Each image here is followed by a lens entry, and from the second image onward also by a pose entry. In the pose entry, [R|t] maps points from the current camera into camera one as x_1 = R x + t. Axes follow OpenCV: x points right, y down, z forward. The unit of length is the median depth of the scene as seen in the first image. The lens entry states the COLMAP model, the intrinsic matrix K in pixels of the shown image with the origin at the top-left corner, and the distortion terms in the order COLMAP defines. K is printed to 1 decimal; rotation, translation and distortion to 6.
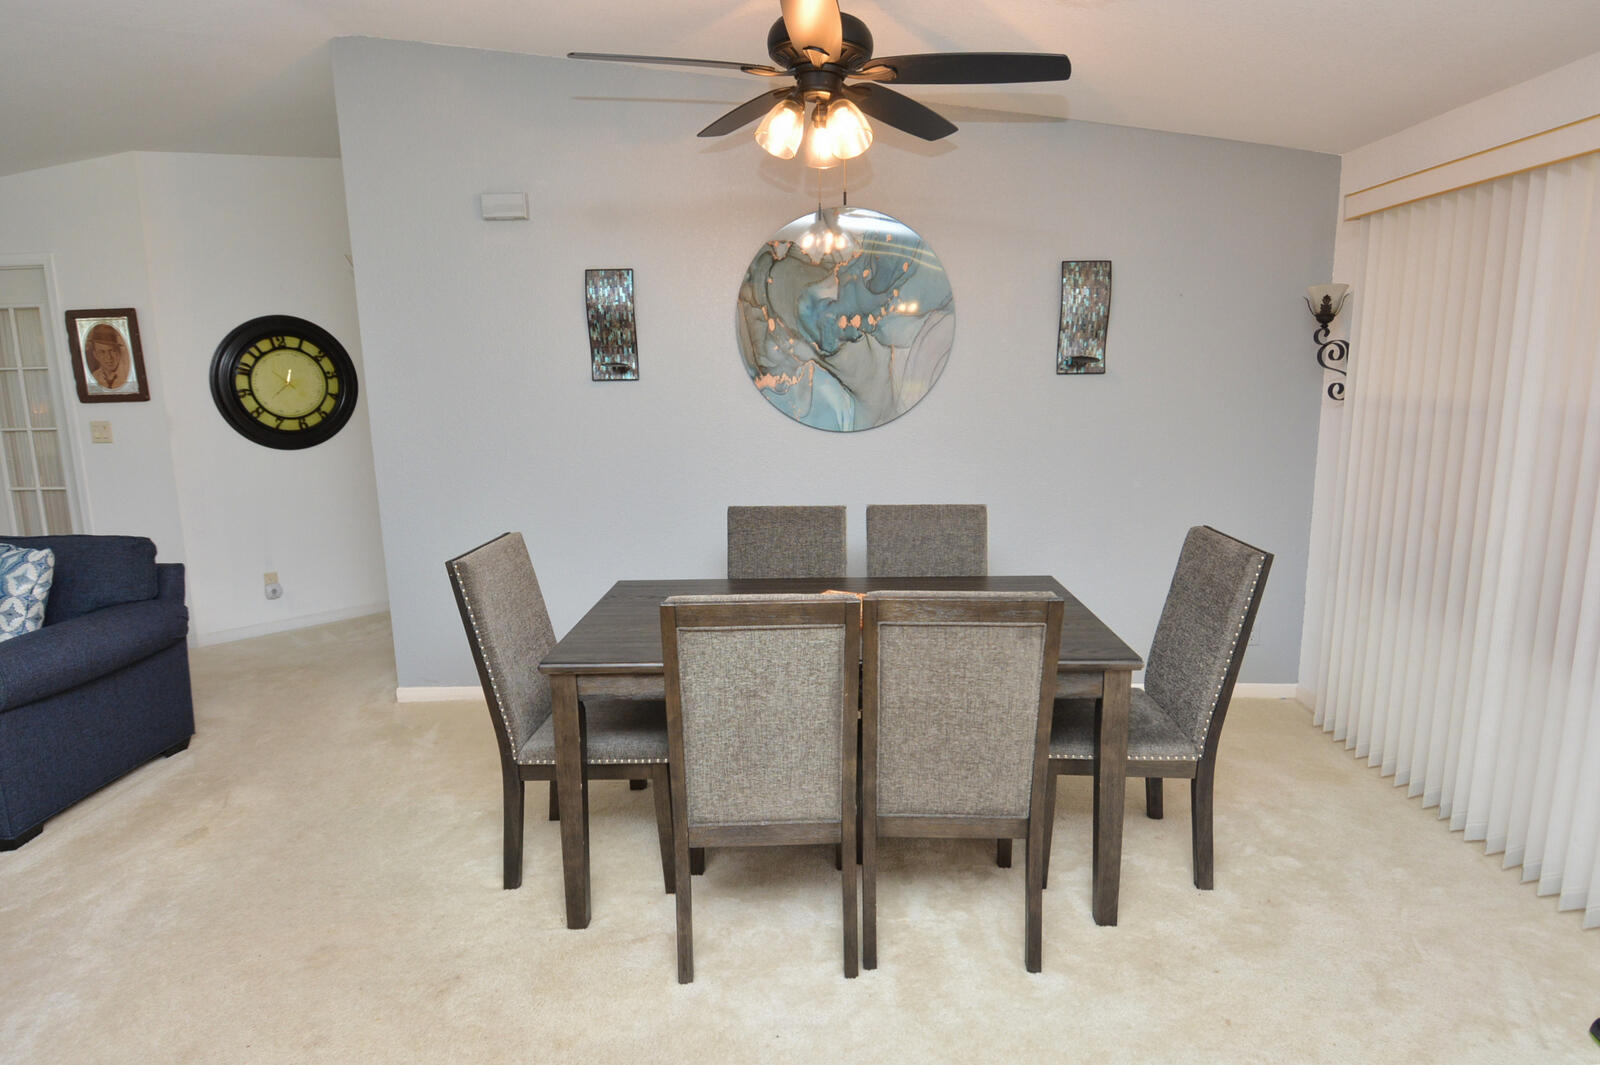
lens RADIAL K [[869.3, 0, 797.9], [0, 869.3, 517.4], [0, 0, 1]] dist [-0.004095, -0.001192]
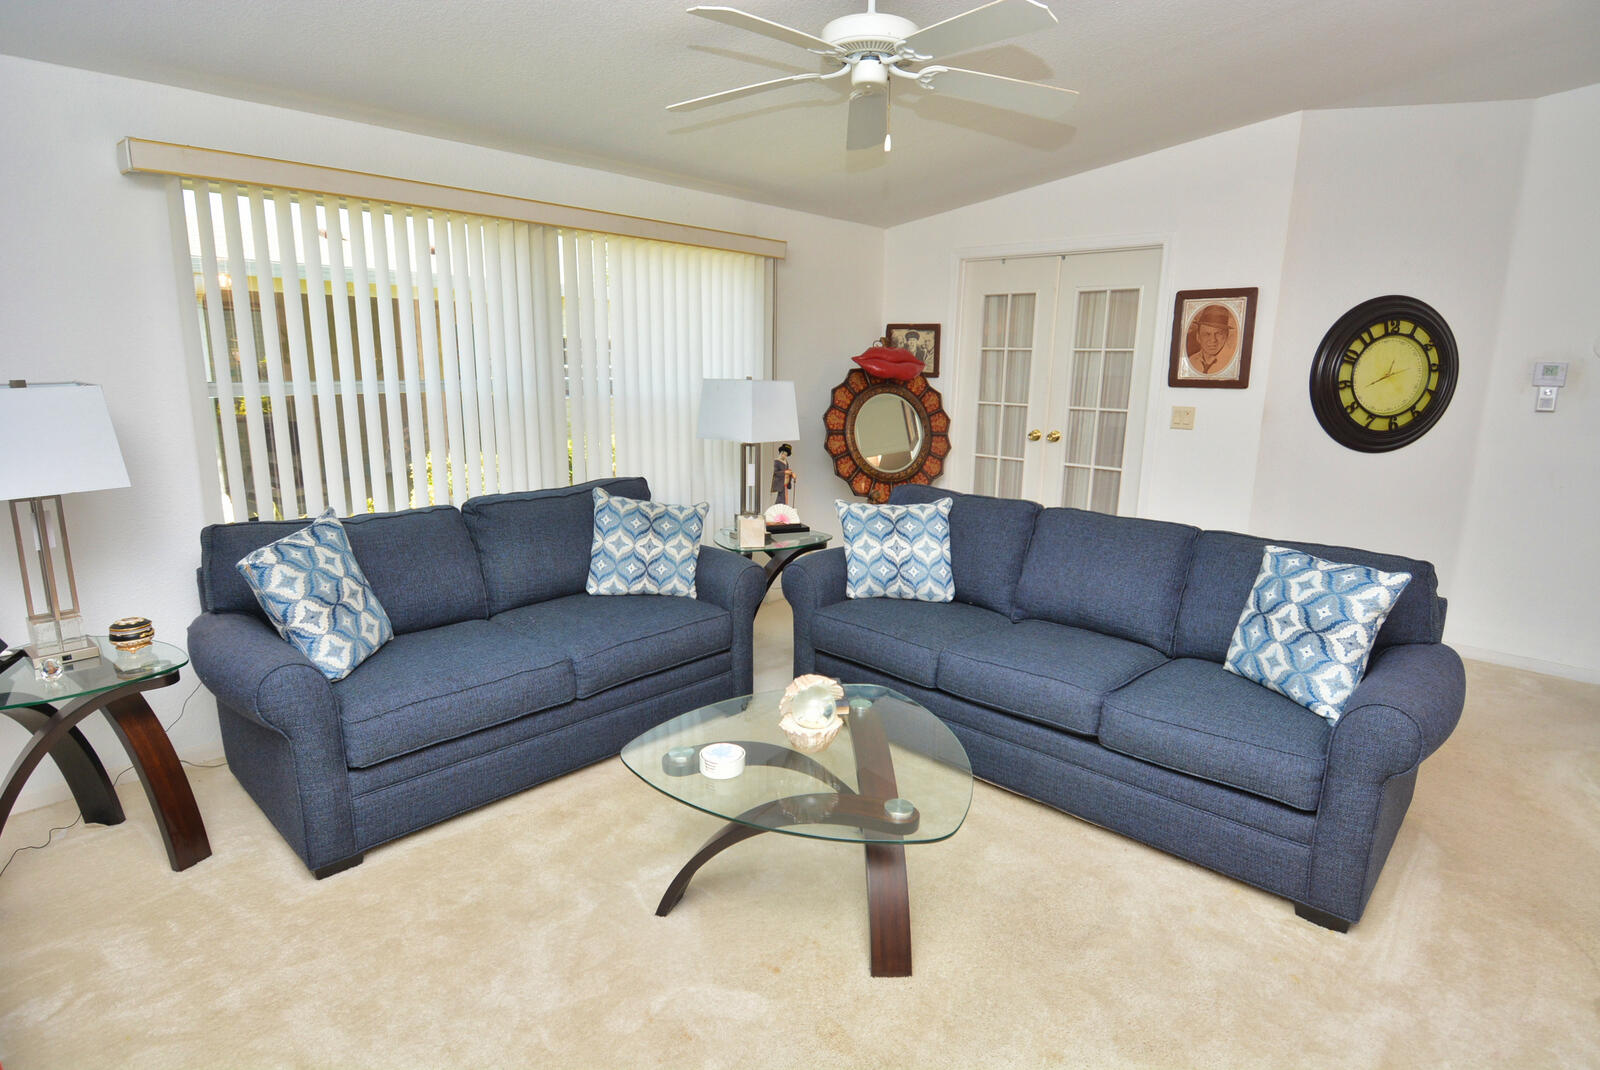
lens RADIAL K [[869.3, 0, 800.5], [0, 869.3, 542.6], [0, 0, 1]] dist [-0.004095, -0.001192]
pose [[0.763911, 0.164937, -0.623888, -0.484671], [-0.140092, 0.986115, 0.089165, 0.012767], [0.629932, 0.019287, 0.776411, -0.024658]]
